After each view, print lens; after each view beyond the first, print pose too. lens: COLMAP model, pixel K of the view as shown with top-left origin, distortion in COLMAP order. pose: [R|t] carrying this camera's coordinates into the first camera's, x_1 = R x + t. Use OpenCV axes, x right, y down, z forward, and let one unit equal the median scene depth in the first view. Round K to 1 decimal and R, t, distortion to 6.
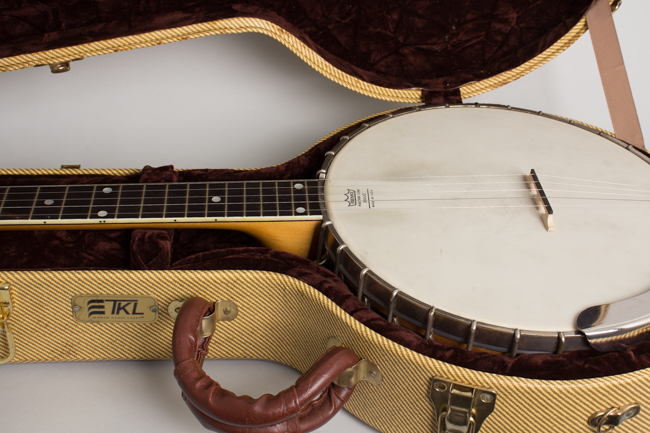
lens RADIAL K [[979.5, 0, 325.0], [0, 979.5, 215.9], [0, 0, 1]] dist [0.082255, 0.000000]
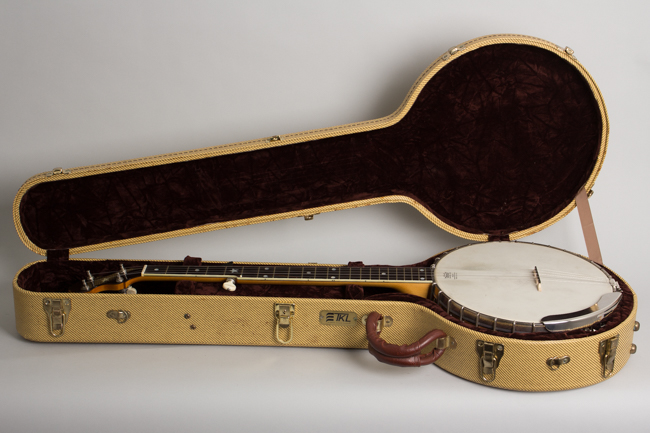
lens RADIAL K [[1246.1, 0, 324.9], [0, 1246.1, 216.3], [0, 0, 1]] dist [0.195104, 0.000000]
pose [[0.993357, 0.012449, -0.114396, 0.071856], [-0.037592, 0.974694, -0.220358, 0.456245], [0.108758, 0.223194, 0.968688, -1.659001]]
